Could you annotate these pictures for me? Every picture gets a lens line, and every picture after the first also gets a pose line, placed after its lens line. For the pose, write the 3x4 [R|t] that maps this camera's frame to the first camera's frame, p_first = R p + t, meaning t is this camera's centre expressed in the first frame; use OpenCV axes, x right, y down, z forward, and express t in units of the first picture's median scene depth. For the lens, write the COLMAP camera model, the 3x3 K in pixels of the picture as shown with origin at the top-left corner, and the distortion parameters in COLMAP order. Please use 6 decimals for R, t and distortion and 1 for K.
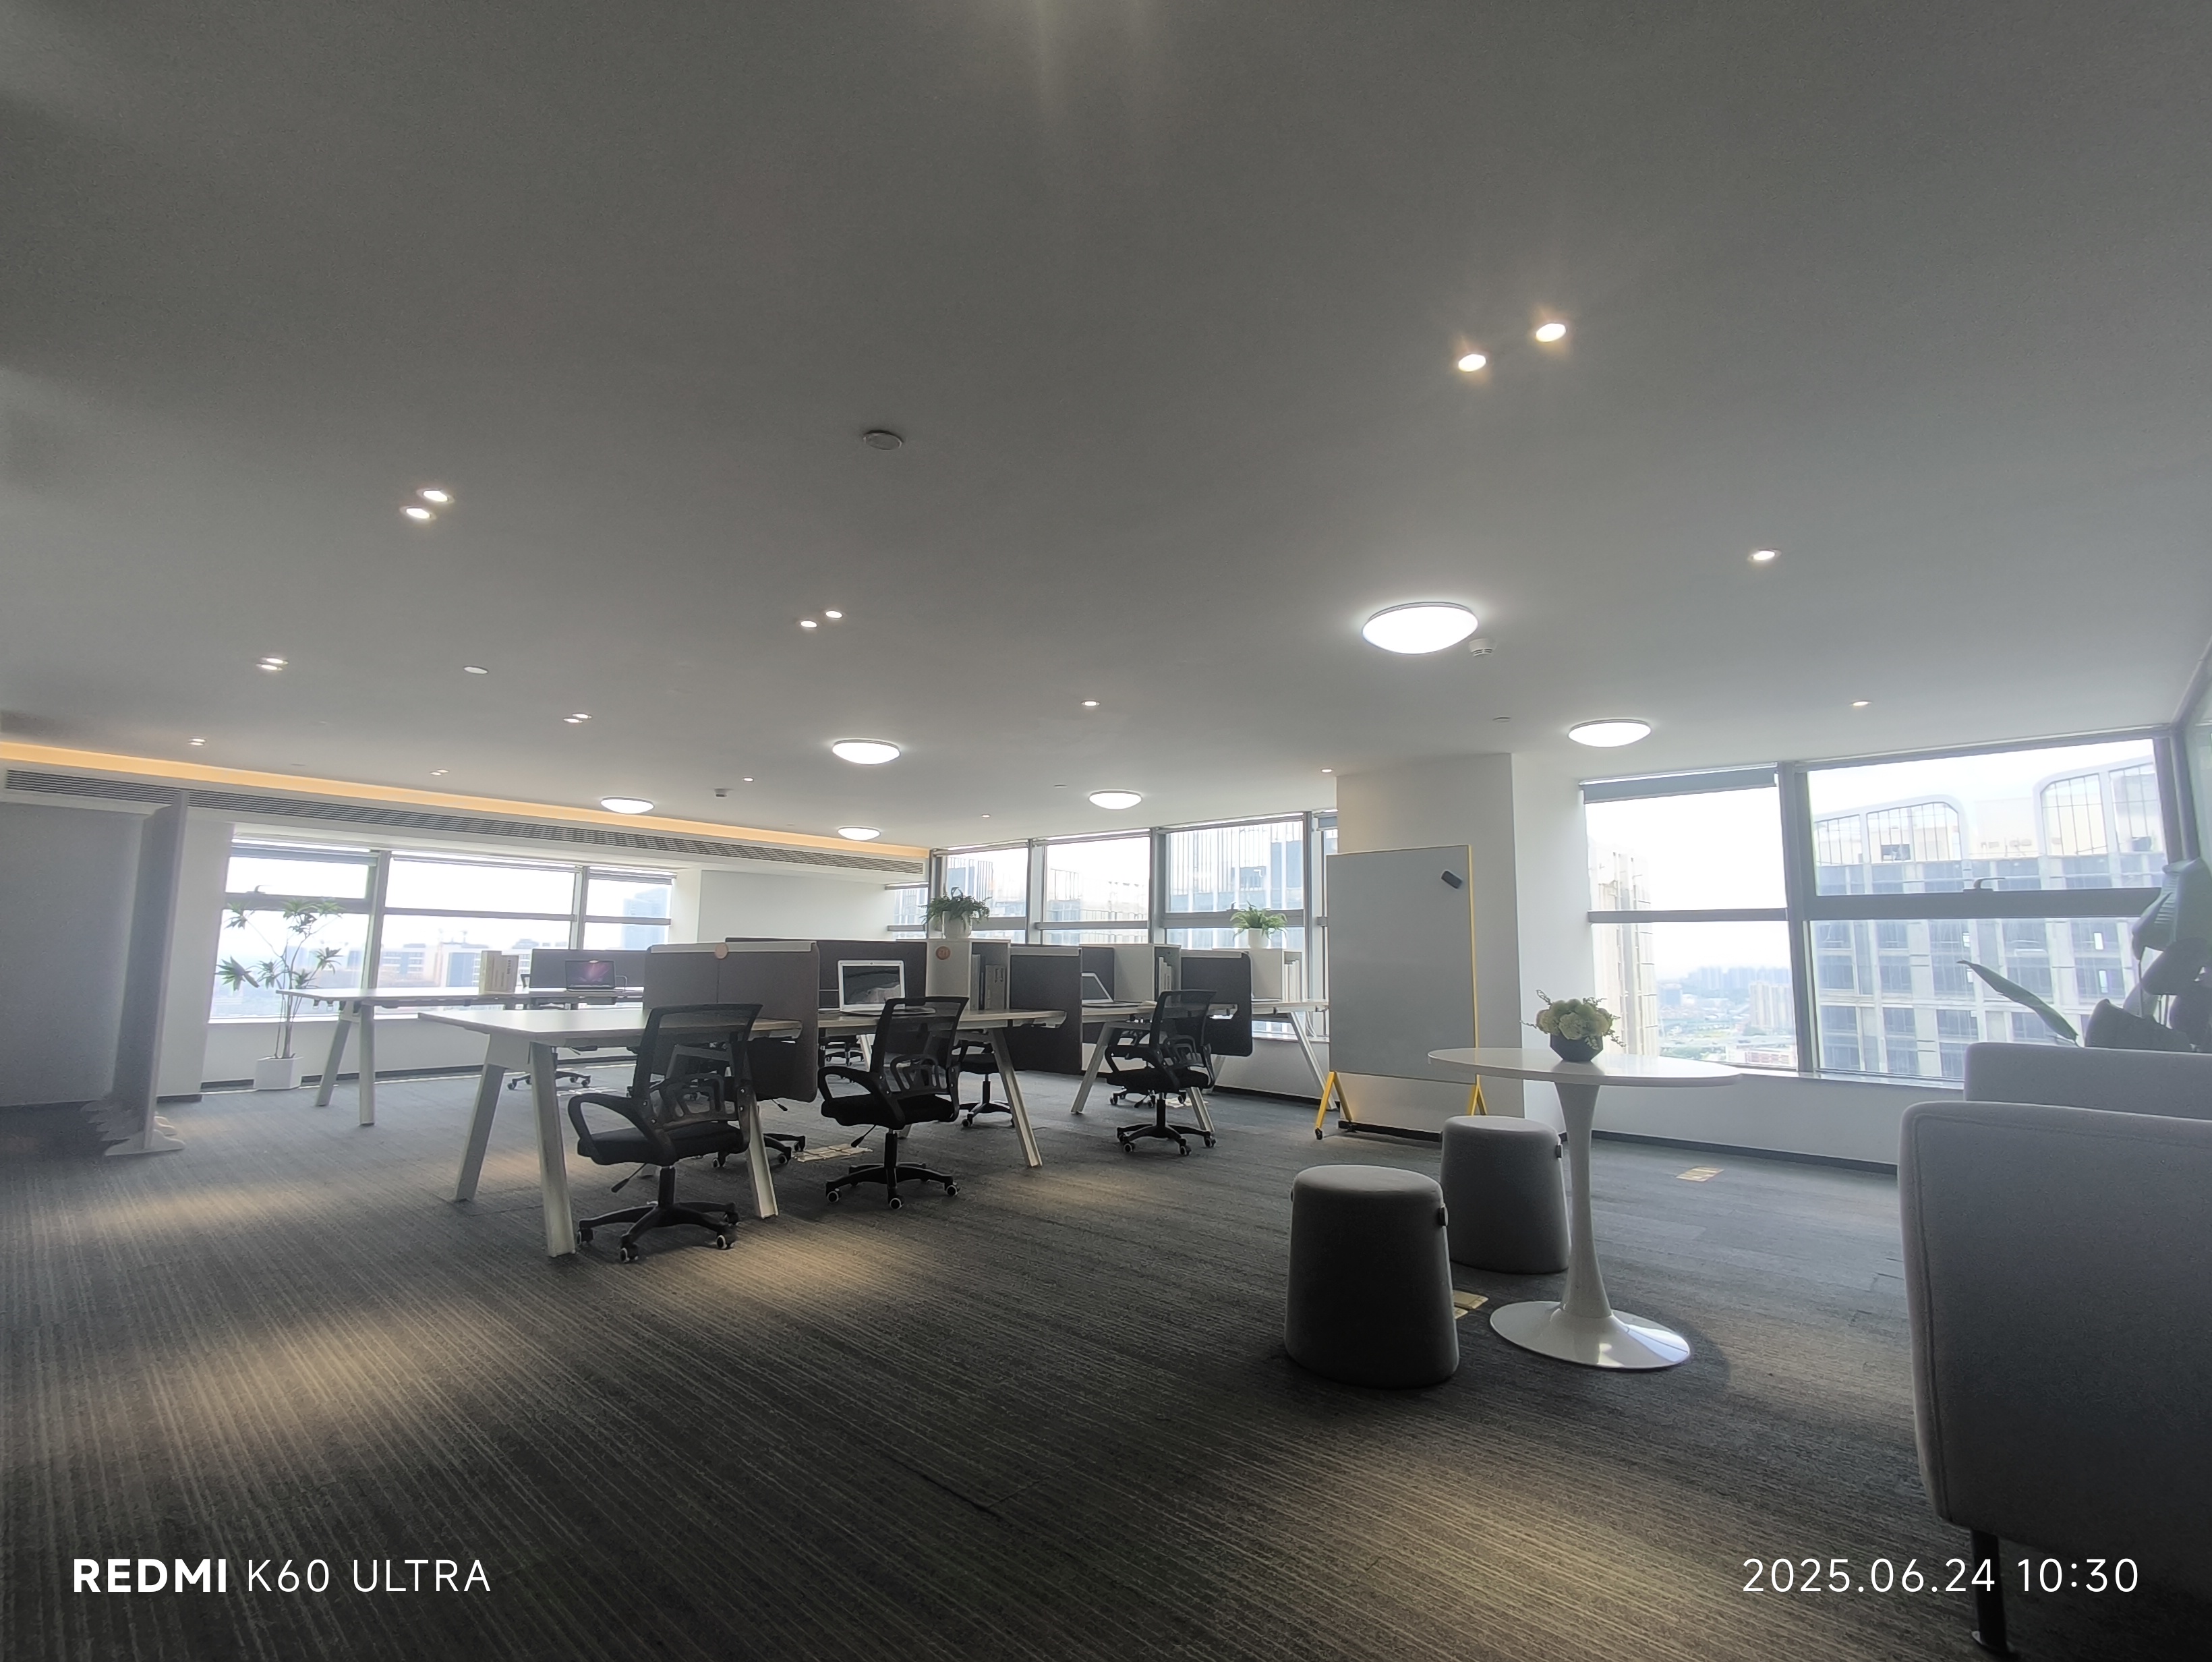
lens RADIAL K [[999.5, 0, 1116.3], [0, 999.5, 831.8], [0, 0, 1]] dist [0.000031, 0.000854]
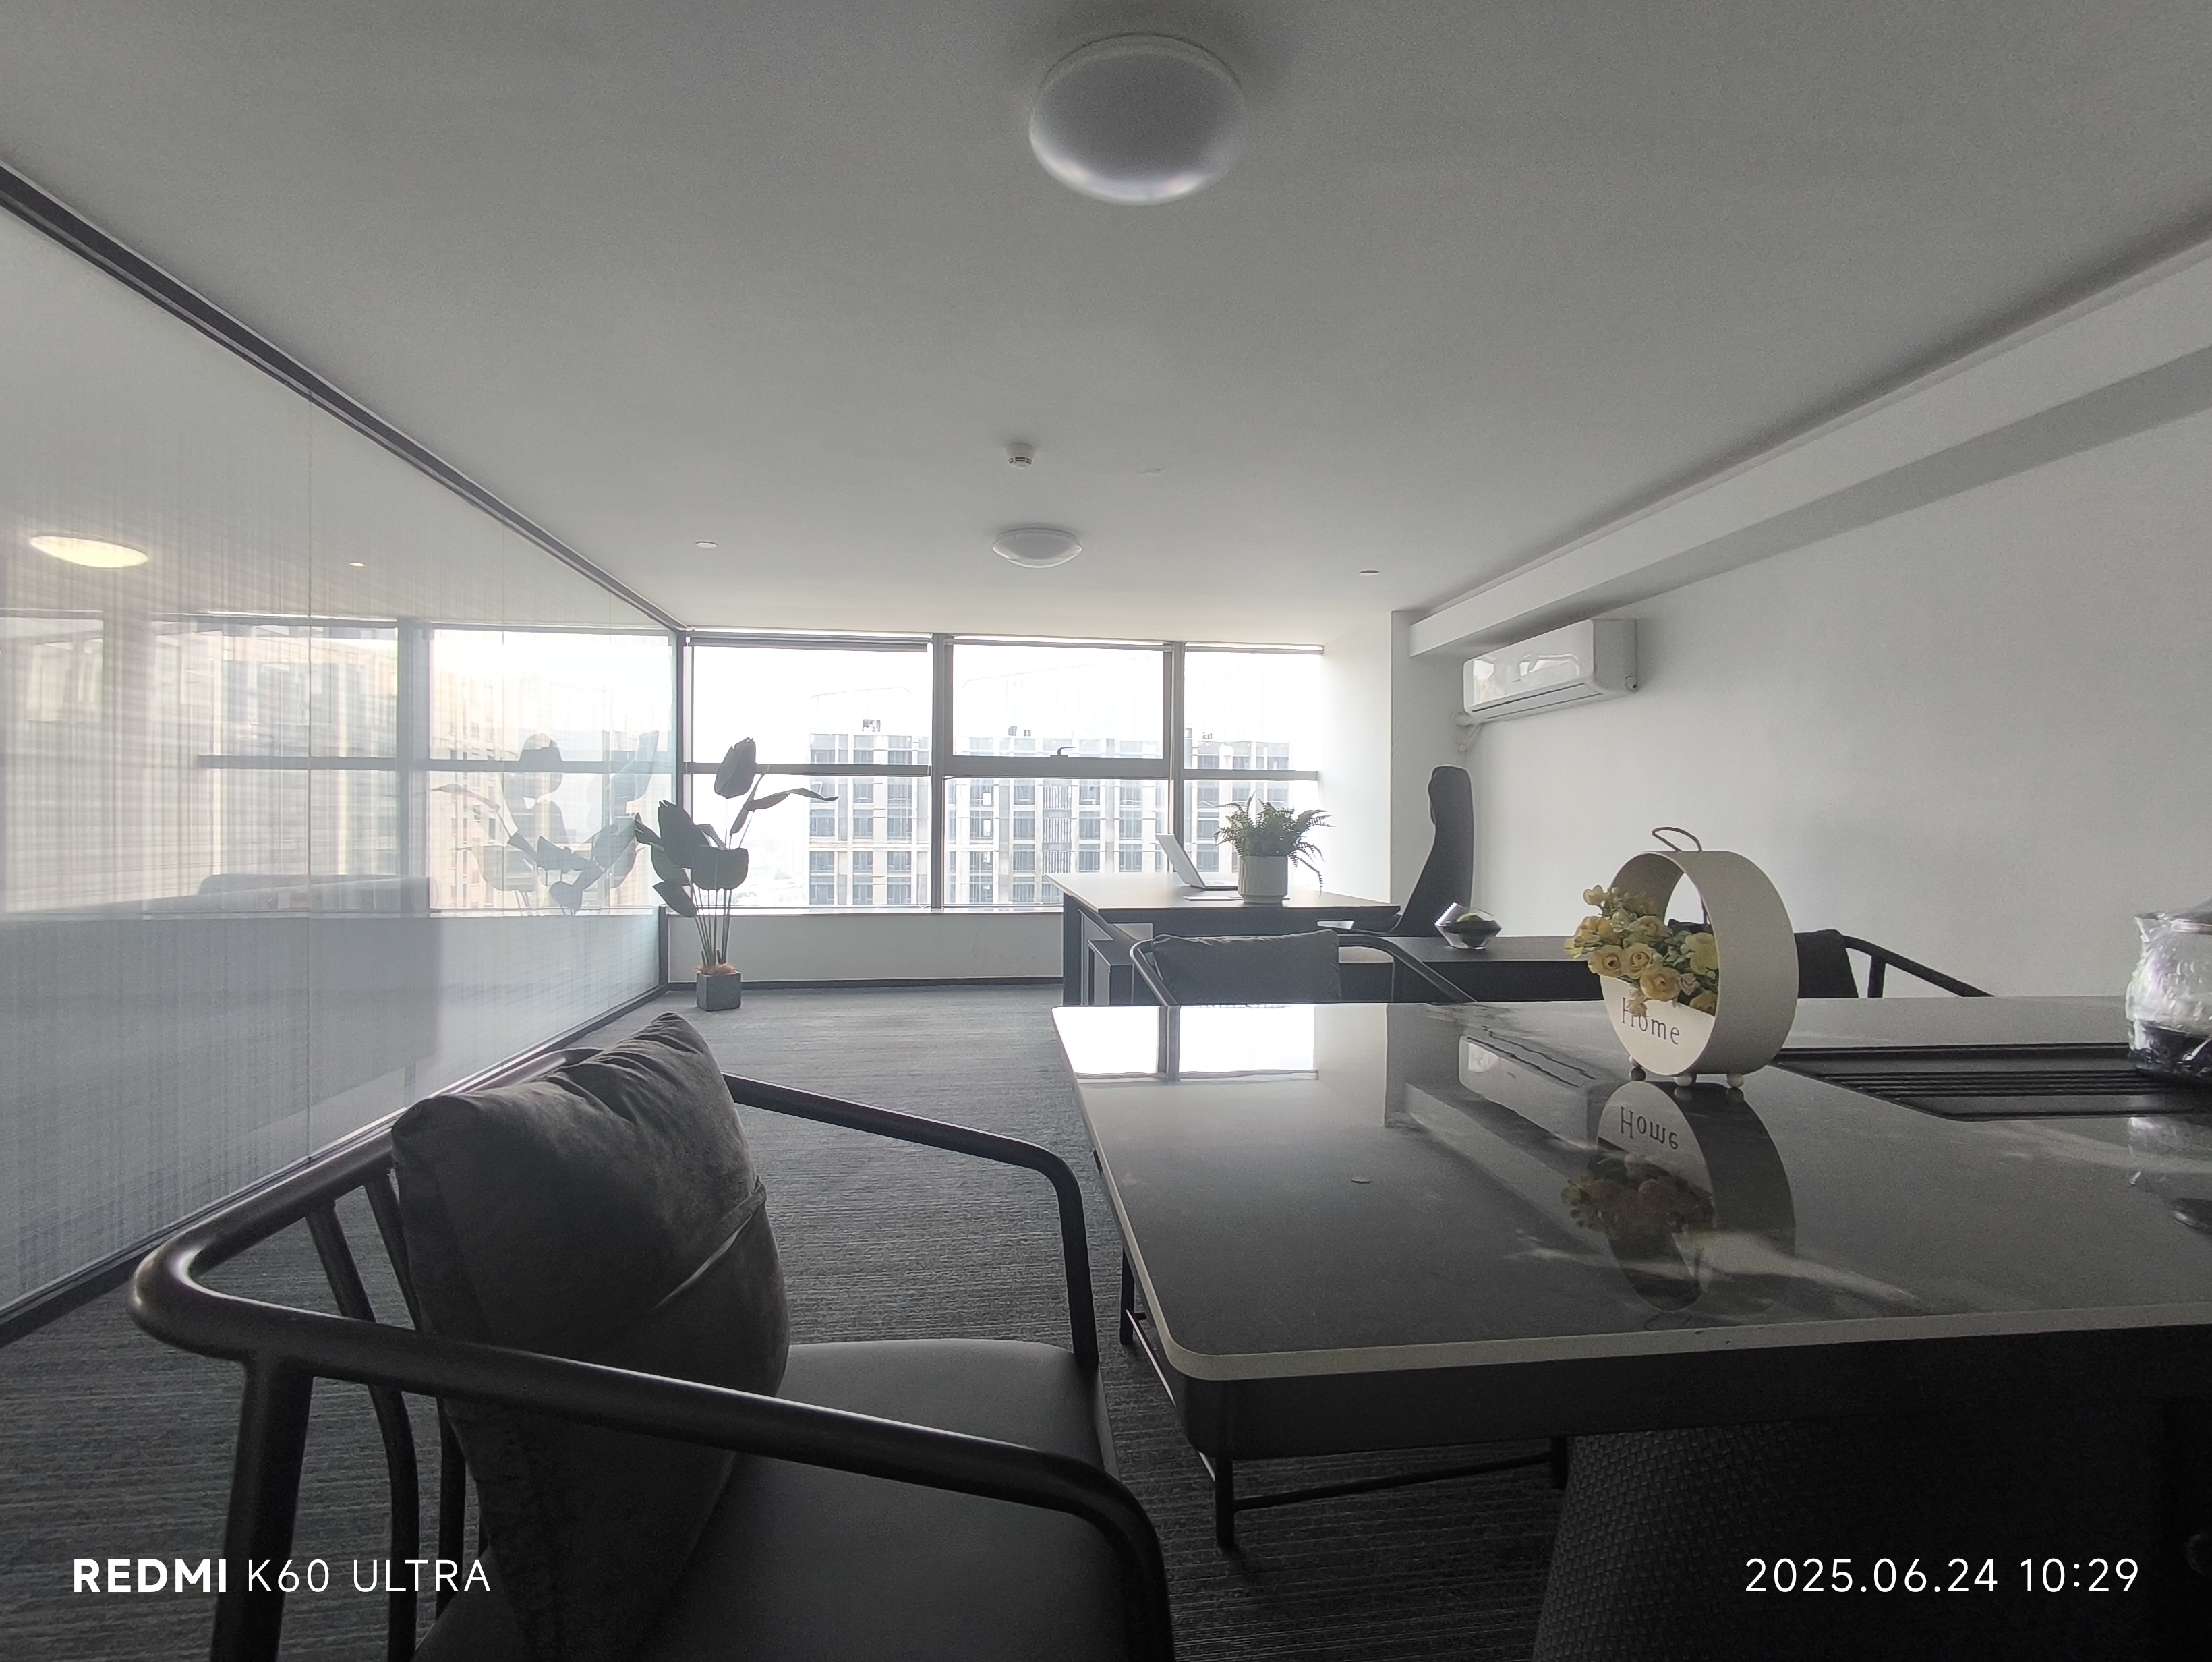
lens RADIAL K [[999.5, 0, 1110.2], [0, 999.5, 833.9], [0, 0, 1]] dist [0.000031, 0.000854]
pose [[0.616796, -0.018464, 0.786907, -0.092847], [-0.097986, 0.990147, 0.100037, 0.021852], [-0.781000, -0.138808, 0.608909, 0.161930]]
